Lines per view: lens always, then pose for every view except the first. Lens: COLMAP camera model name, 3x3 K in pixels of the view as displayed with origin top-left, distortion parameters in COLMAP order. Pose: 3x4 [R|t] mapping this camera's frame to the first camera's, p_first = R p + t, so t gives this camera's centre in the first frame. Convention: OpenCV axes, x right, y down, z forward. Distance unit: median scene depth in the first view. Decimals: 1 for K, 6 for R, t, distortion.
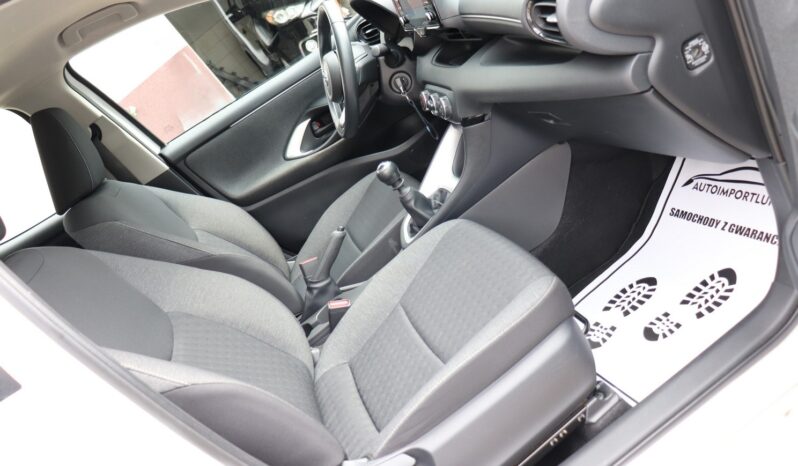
lens RADIAL K [[660.7, 0, 399.0], [0, 660.7, 233.0], [0, 0, 1]] dist [-0.115926, 0.011040]
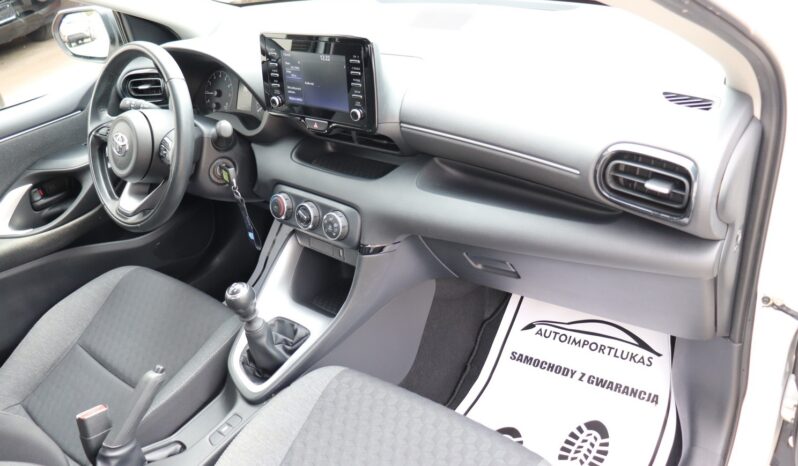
lens RADIAL K [[660.7, 0, 399.0], [0, 660.7, 233.0], [0, 0, 1]] dist [-0.115926, 0.011040]
pose [[0.775797, 0.121515, 0.619171, -0.385260], [-0.054517, 0.990520, -0.126087, -0.089462], [-0.628623, 0.064063, 0.775067, 0.350590]]
